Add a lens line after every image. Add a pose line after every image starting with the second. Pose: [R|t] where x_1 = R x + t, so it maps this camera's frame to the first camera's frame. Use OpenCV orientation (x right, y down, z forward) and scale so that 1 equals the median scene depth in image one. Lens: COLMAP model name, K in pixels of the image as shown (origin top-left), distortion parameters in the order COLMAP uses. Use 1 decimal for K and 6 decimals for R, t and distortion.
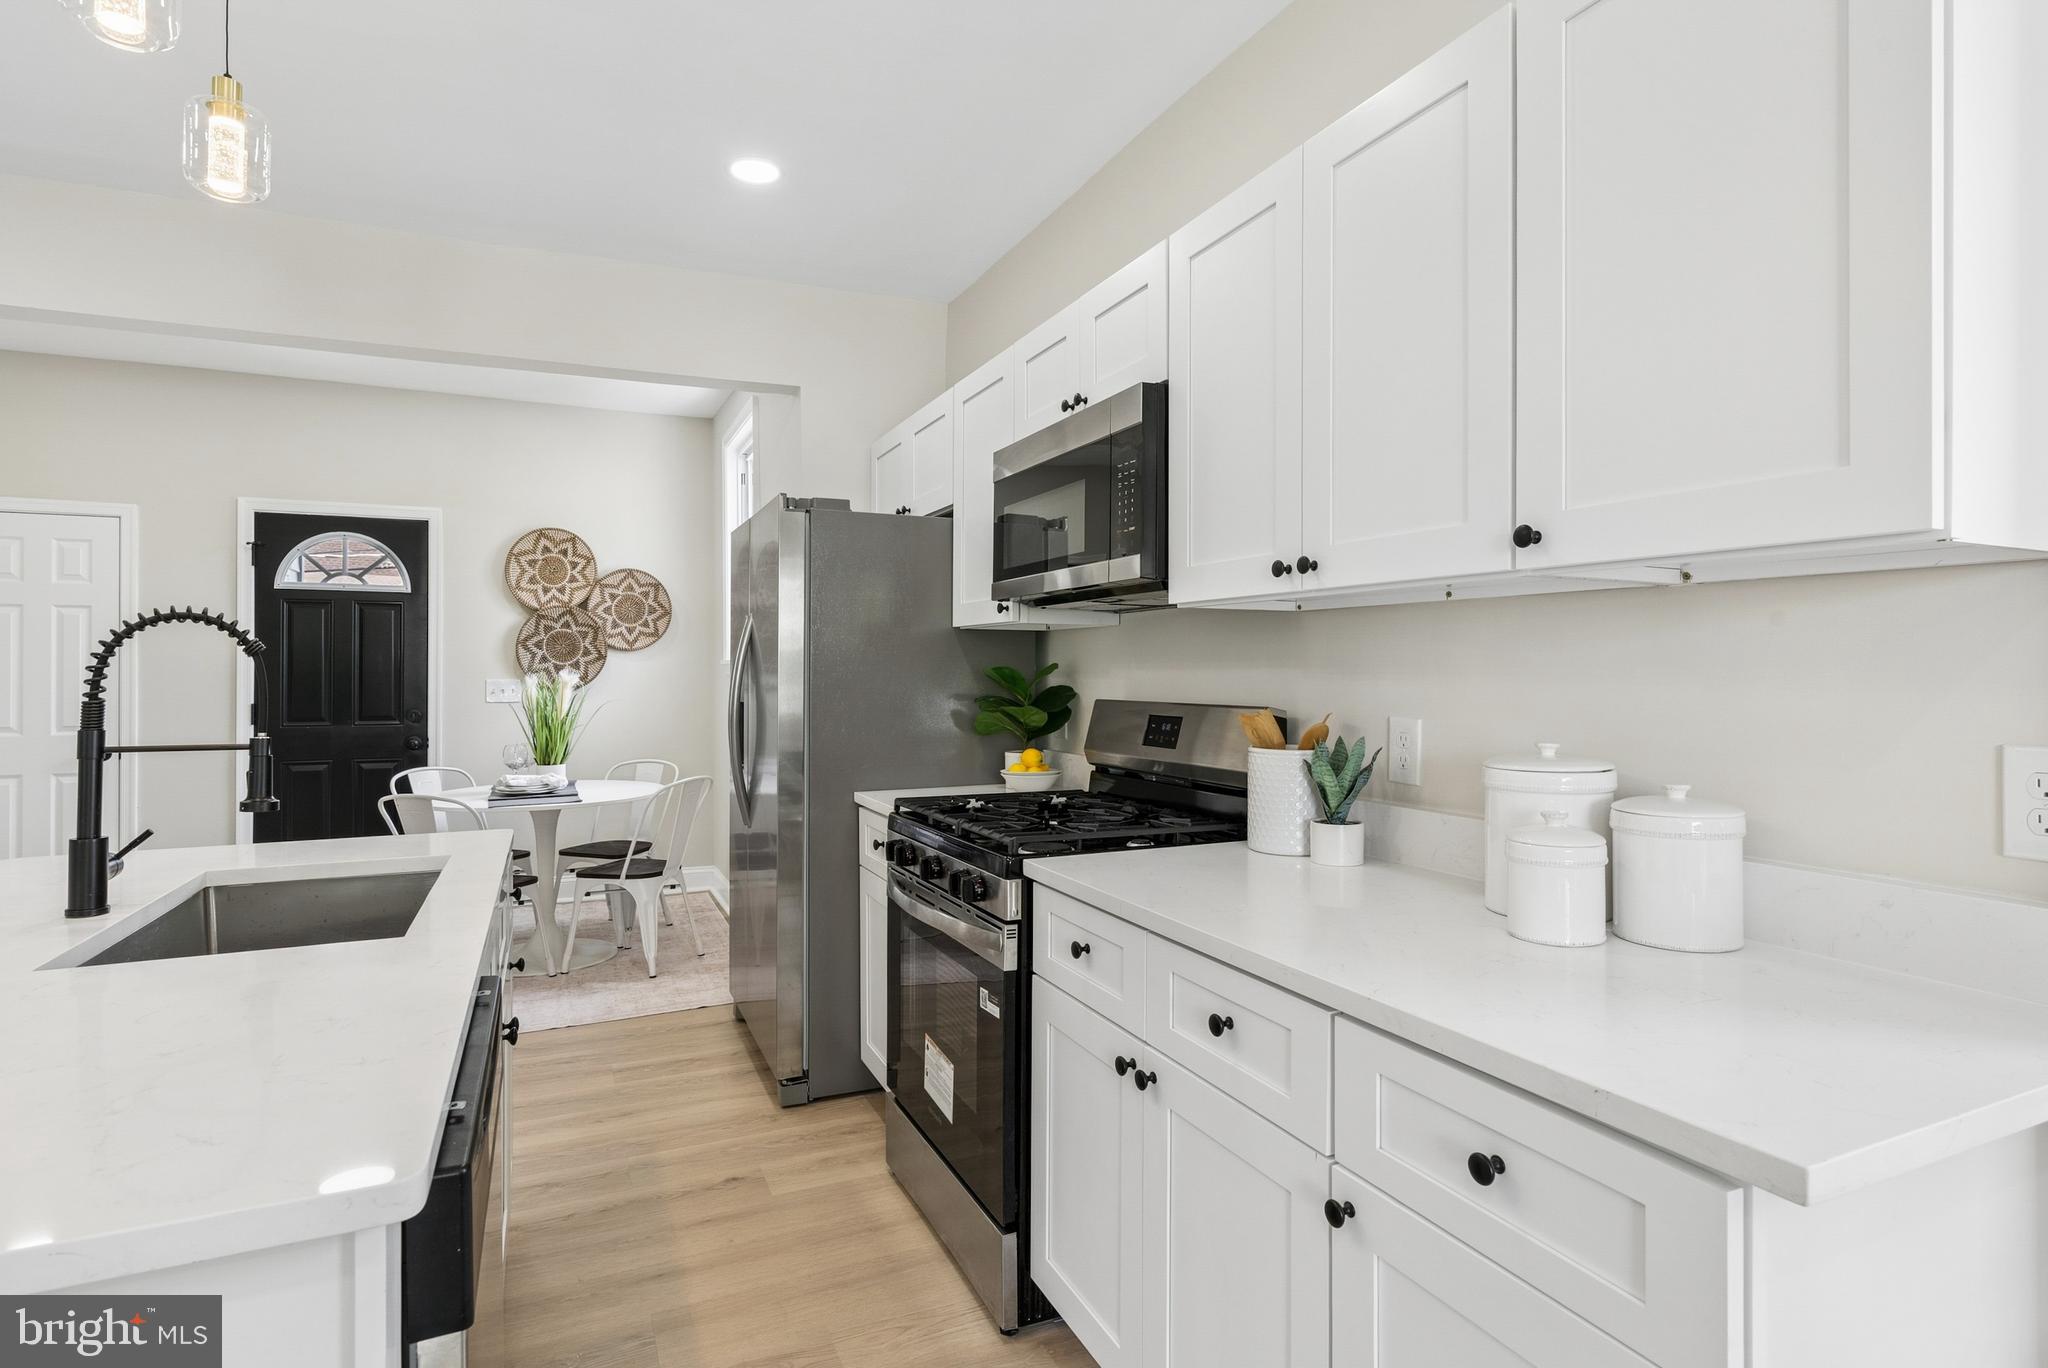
lens RADIAL K [[1052.0, 0, 1022.3], [0, 1052.0, 669.5], [0, 0, 1]] dist [-0.005323, 0.000490]
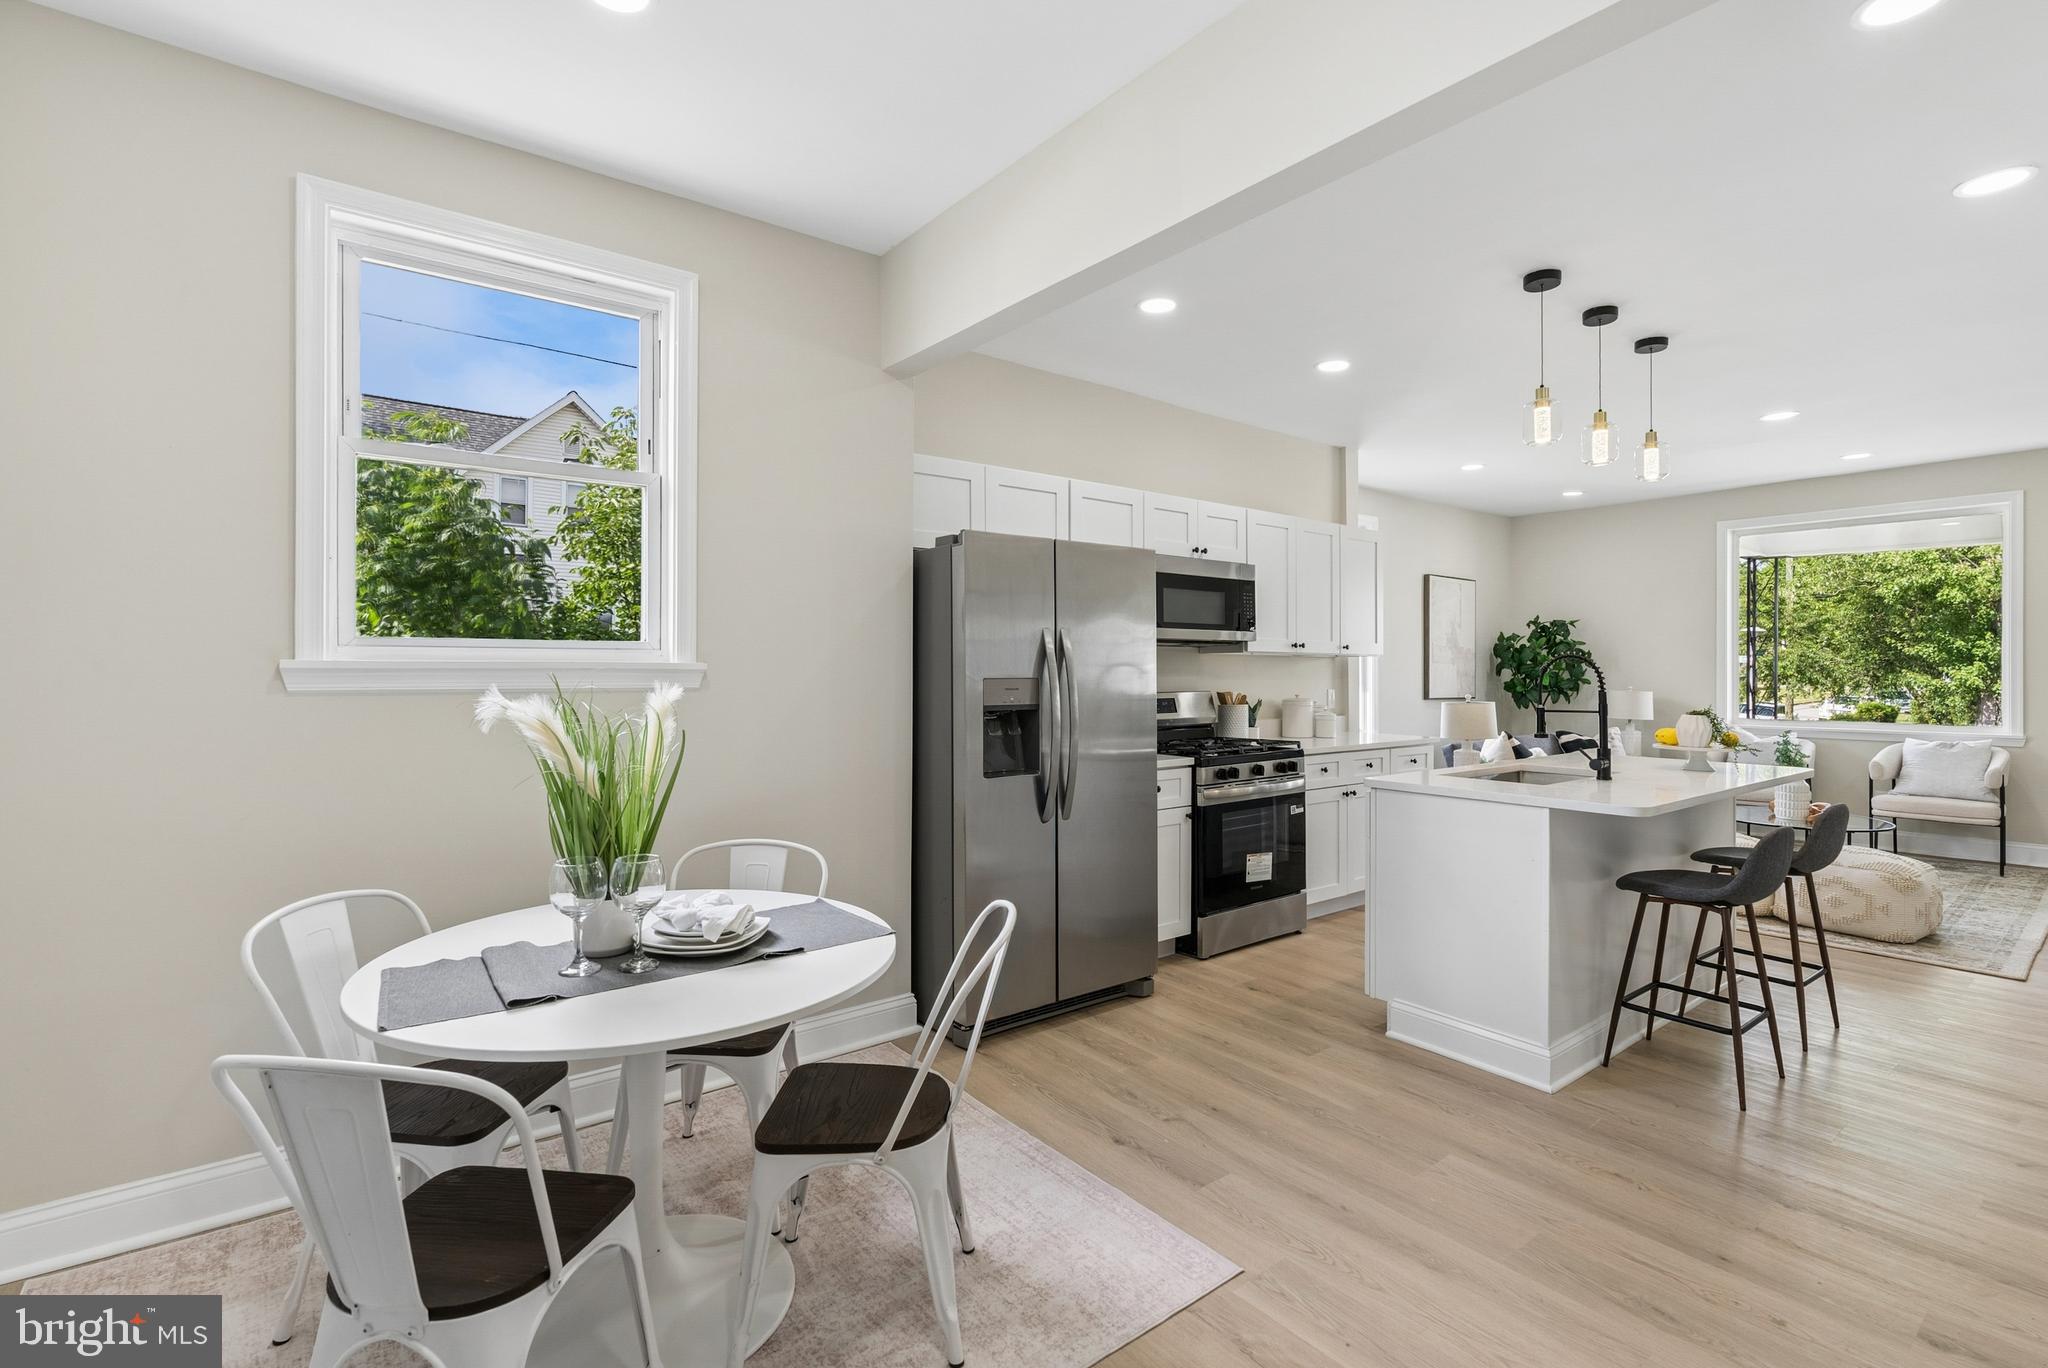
lens RADIAL K [[939.2, 0, 1027.3], [0, 939.2, 674.9], [0, 0, 1]] dist [-0.002474, 0.001071]
pose [[-0.234916, -0.002449, 0.972013, -0.806331], [-0.000636, 0.999997, 0.002366, -0.003643], [-0.972015, -0.000062, -0.234917, 0.841544]]
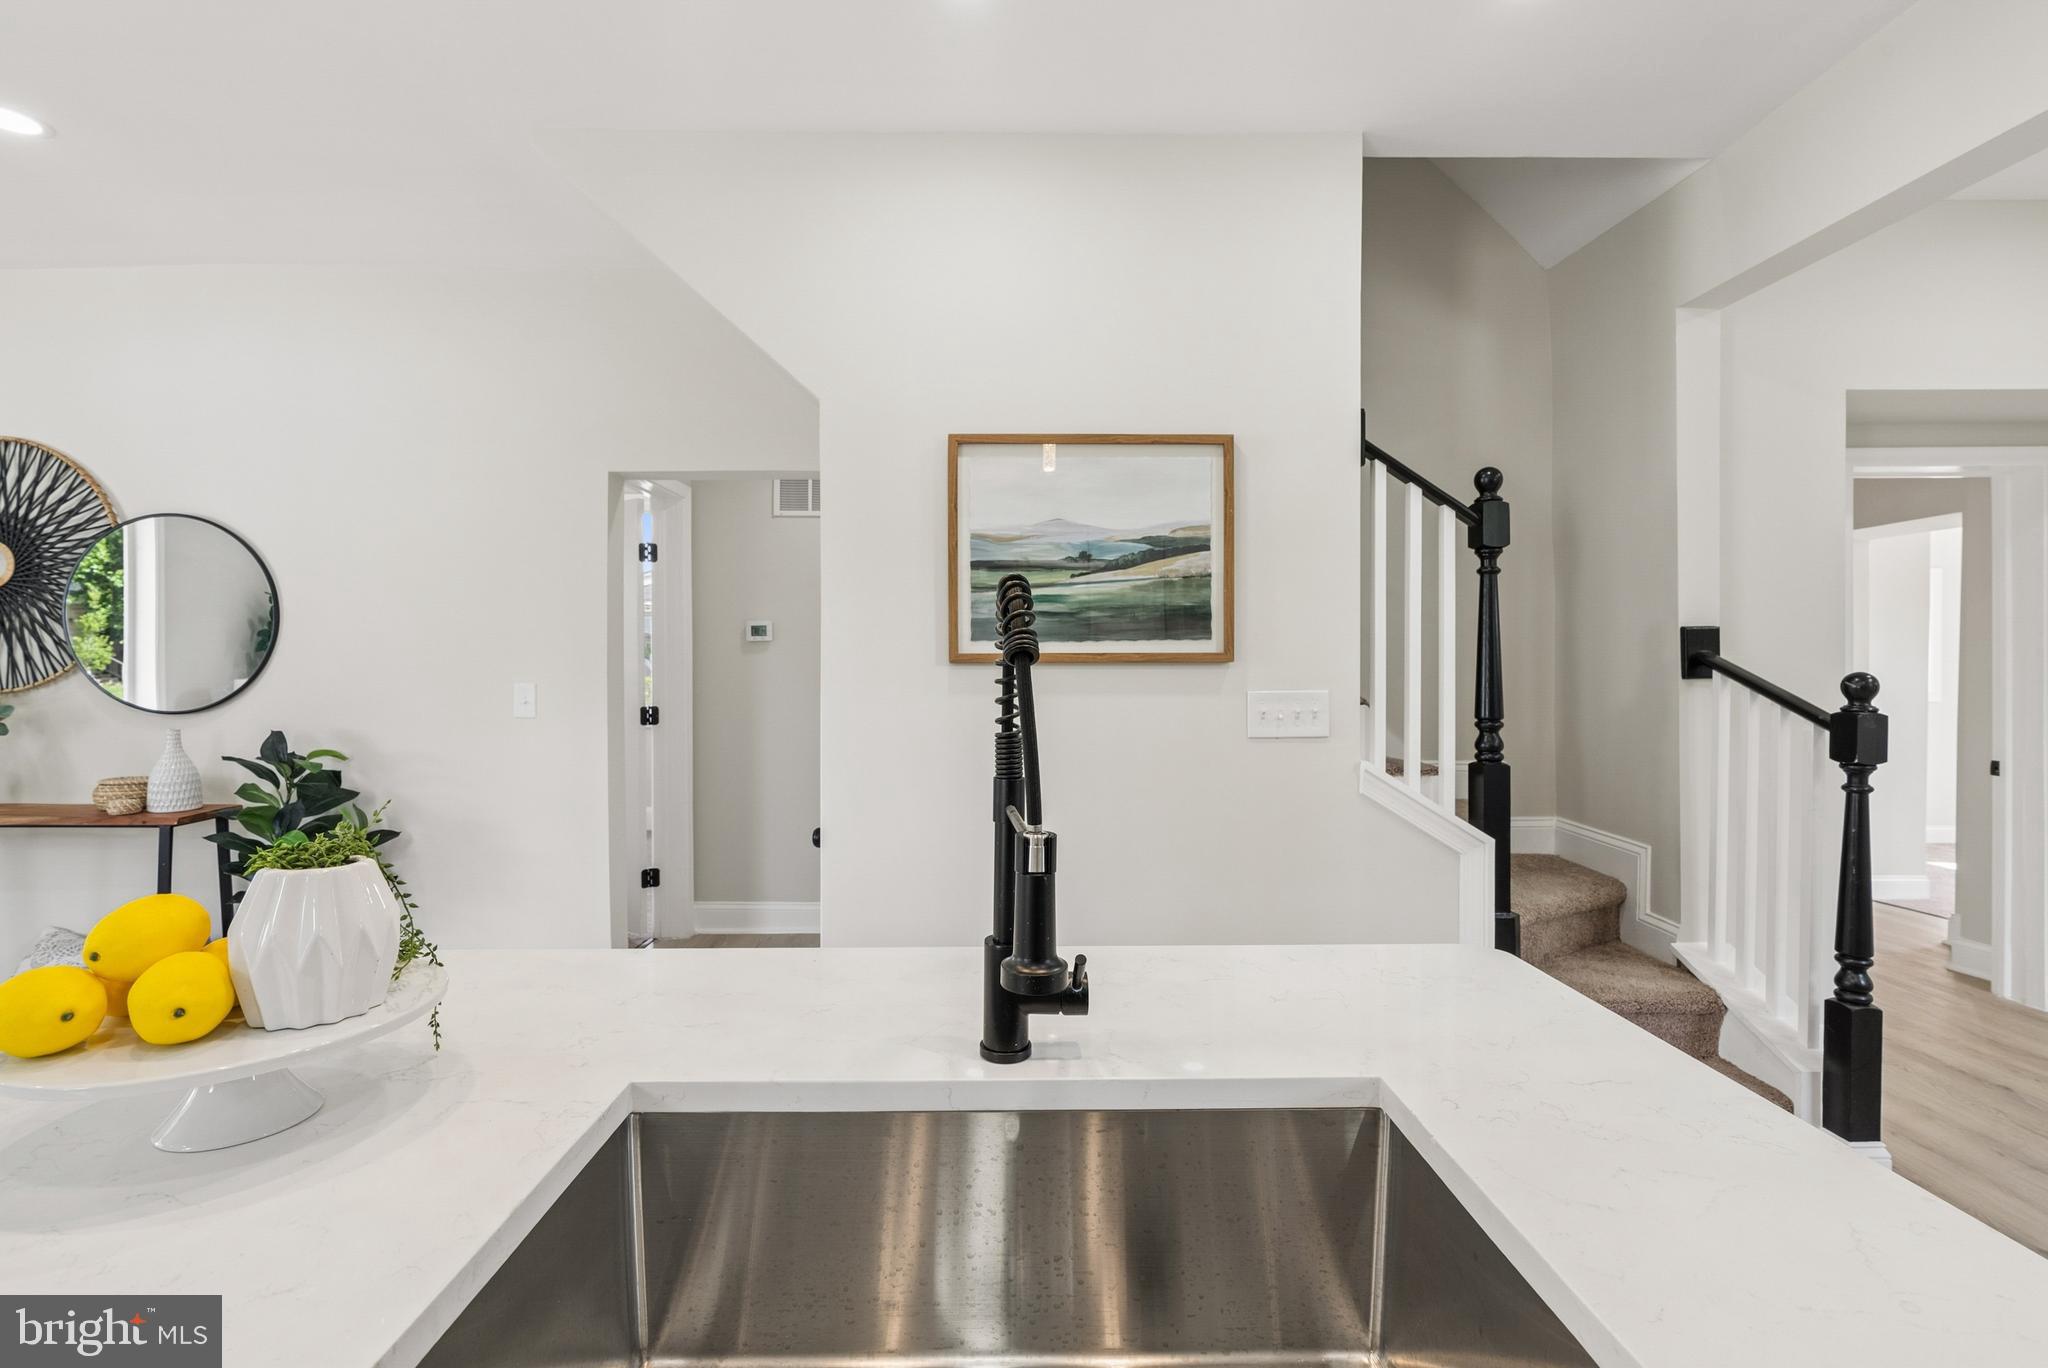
lens RADIAL K [[940.3, 0, 1051.8], [0, 940.3, 671.3], [0, 0, 1]] dist [-0.004235, 0.000437]
pose [[-0.403957, 0.008180, -0.914741, -0.118101], [0.004044, 0.999966, 0.007157, -0.002088], [0.914769, -0.000808, -0.403976, 0.385724]]
